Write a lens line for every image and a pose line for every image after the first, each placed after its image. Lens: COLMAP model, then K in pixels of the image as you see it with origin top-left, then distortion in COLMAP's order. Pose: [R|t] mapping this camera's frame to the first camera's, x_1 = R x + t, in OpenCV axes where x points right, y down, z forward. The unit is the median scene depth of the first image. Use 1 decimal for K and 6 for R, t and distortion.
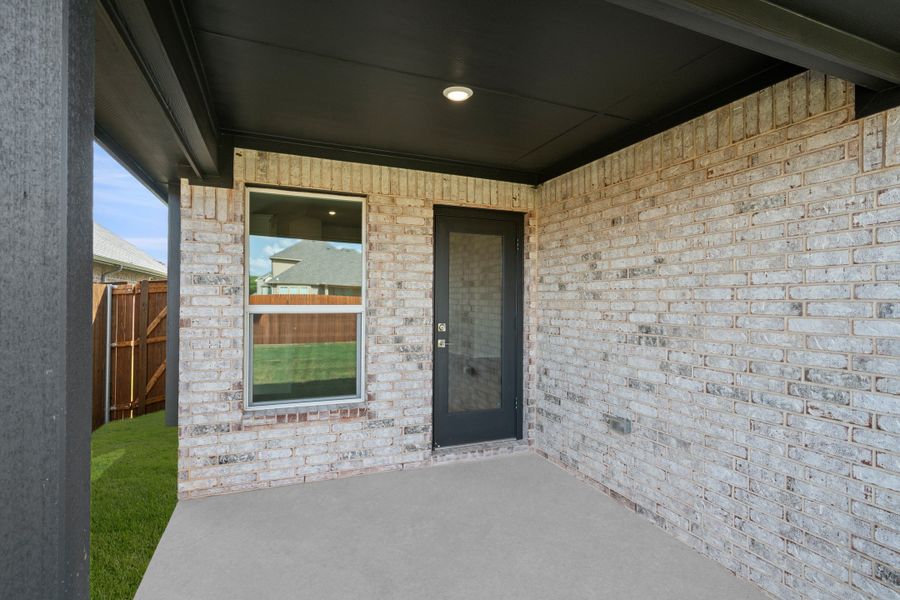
lens RADIAL K [[443.4, 0, 450.8], [0, 443.4, 300.6], [0, 0, 1]] dist [0.004659, 0.000858]
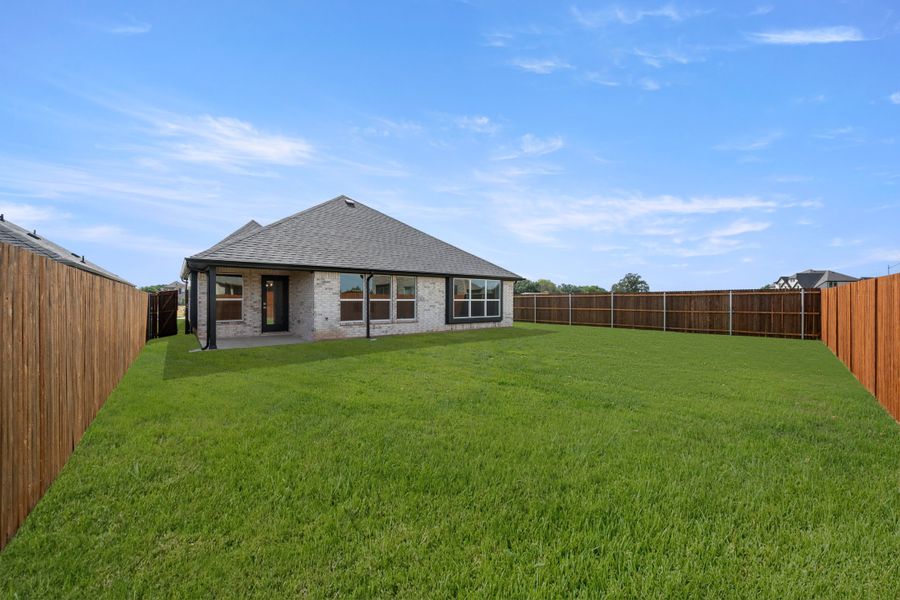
lens RADIAL K [[353.8, 0, 454.5], [0, 353.8, 299.3], [0, 0, 1]] dist [-0.003495, -0.000400]
pose [[0.958135, -0.007974, 0.286207, 0.781314], [0.005139, 0.999930, 0.010655, -0.008819], [-0.286272, -0.008738, 0.958108, -2.849718]]
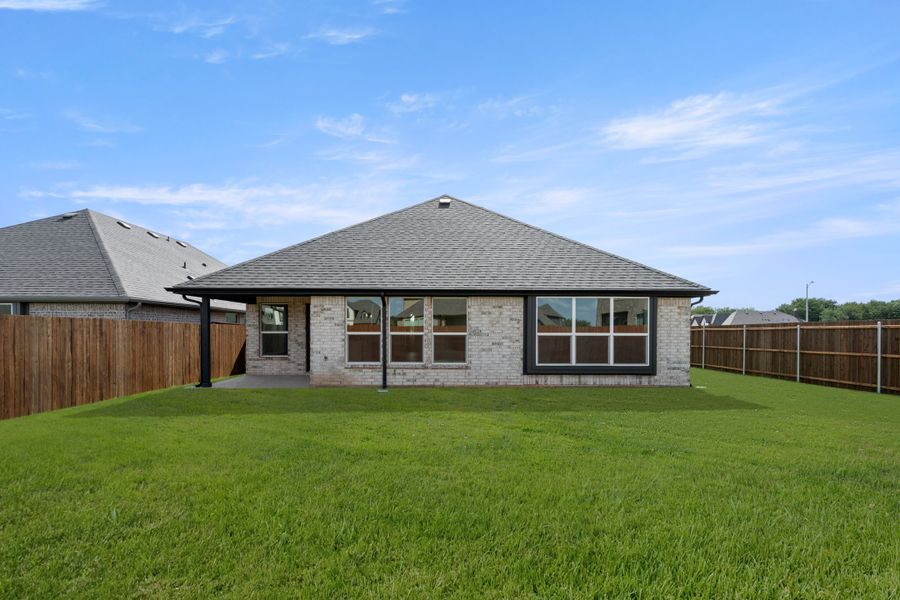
lens RADIAL K [[443.4, 0, 457.3], [0, 443.4, 327.3], [0, 0, 1]] dist [0.004659, 0.000858]
pose [[0.930099, -0.009887, -0.367177, 2.487258], [0.008260, 0.999948, -0.006001, 0.010424], [0.367217, 0.002548, 0.930132, -1.966393]]
